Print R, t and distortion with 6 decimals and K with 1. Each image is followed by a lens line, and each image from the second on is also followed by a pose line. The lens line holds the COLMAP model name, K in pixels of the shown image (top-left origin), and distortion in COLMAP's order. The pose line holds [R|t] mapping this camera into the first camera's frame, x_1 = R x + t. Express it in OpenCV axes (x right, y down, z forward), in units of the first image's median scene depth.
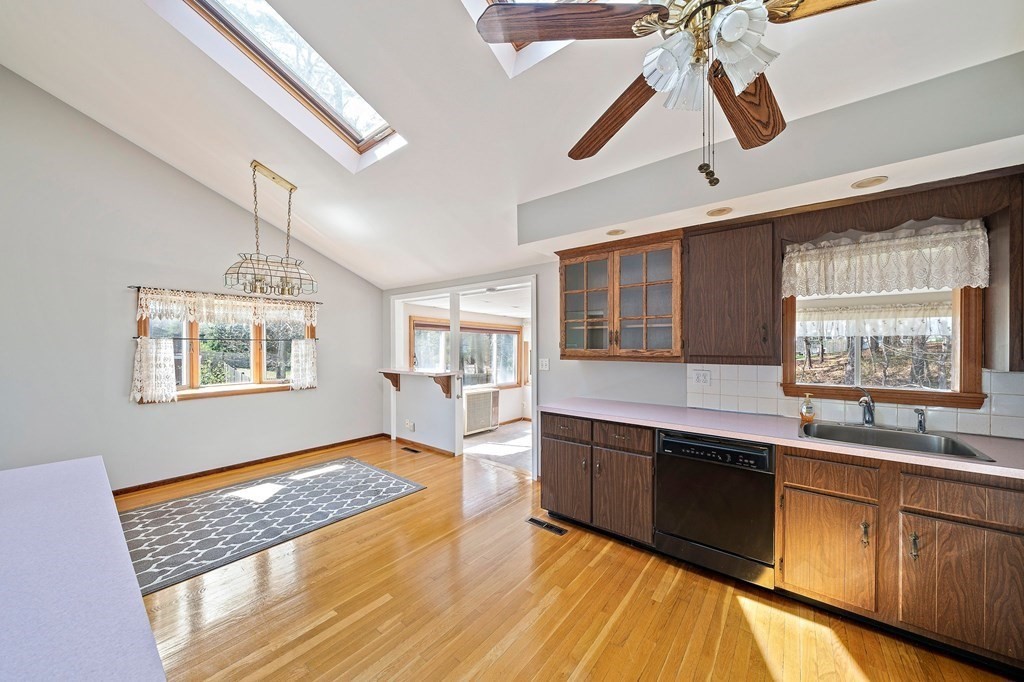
lens RADIAL K [[353.7, 0, 512.4], [0, 353.7, 345.6], [0, 0, 1]] dist [-0.006757, -0.000215]
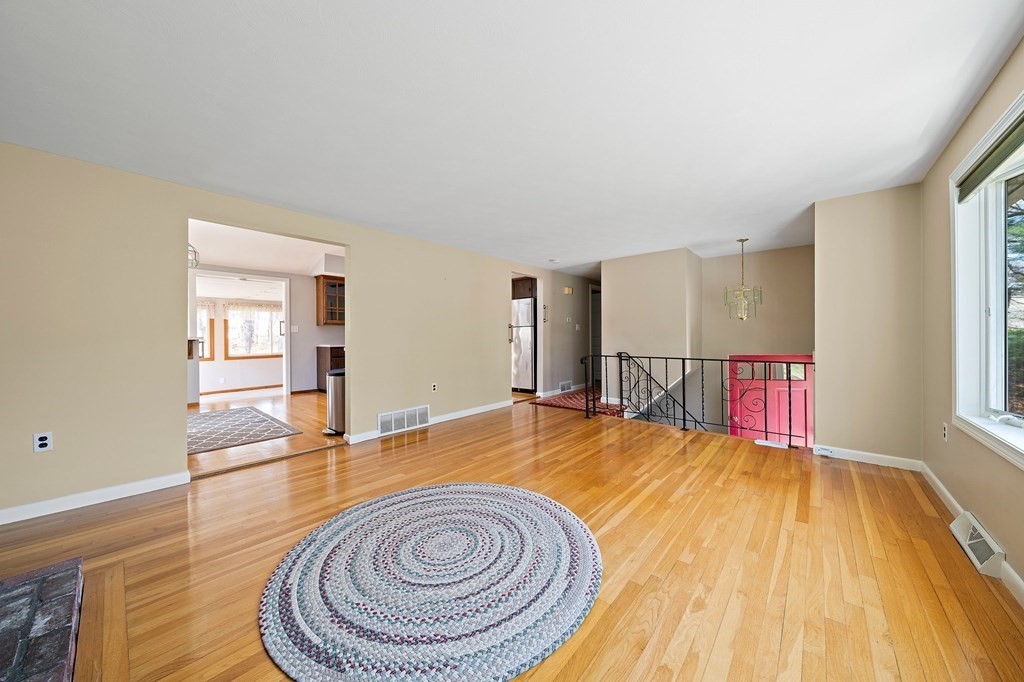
lens RADIAL K [[353.7, 0, 513.9], [0, 353.7, 335.7], [0, 0, 1]] dist [-0.006757, -0.000215]
pose [[0.049878, 0.000455, 0.998755, -1.774356], [0.011560, 0.999933, -0.001032, 0.107345], [-0.998688, 0.011597, 0.049870, -0.221244]]
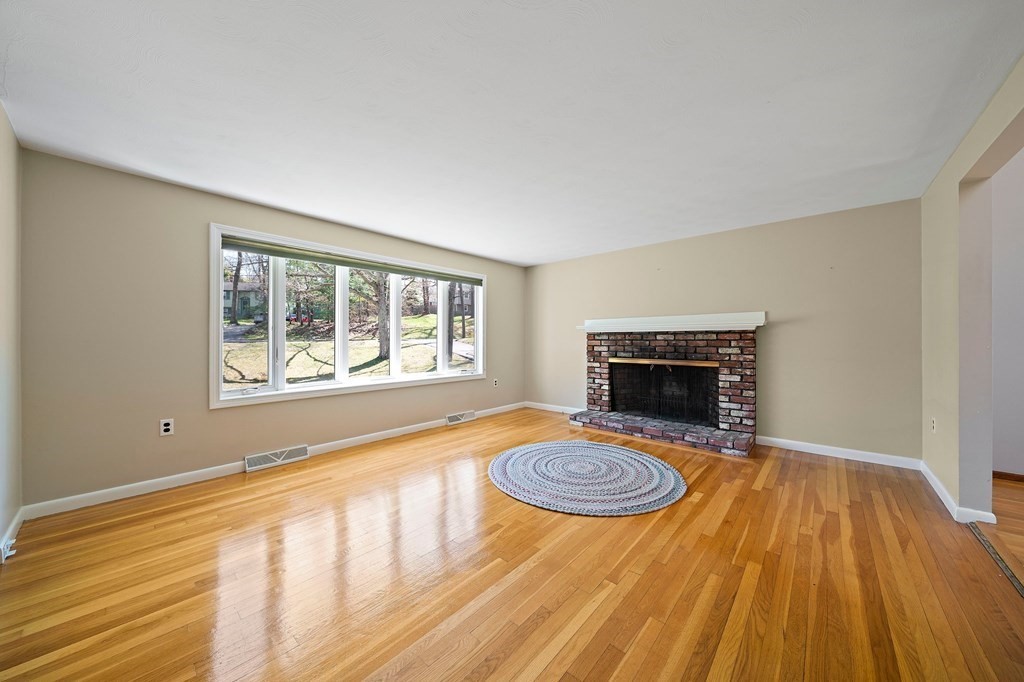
lens RADIAL K [[353.7, 0, 516.3], [0, 353.7, 336.9], [0, 0, 1]] dist [-0.006757, -0.000215]
pose [[-0.052566, -0.003243, -0.998612, -0.364453], [0.000659, 0.999994, -0.003282, 0.101523], [0.998617, -0.000831, -0.052564, -0.202207]]
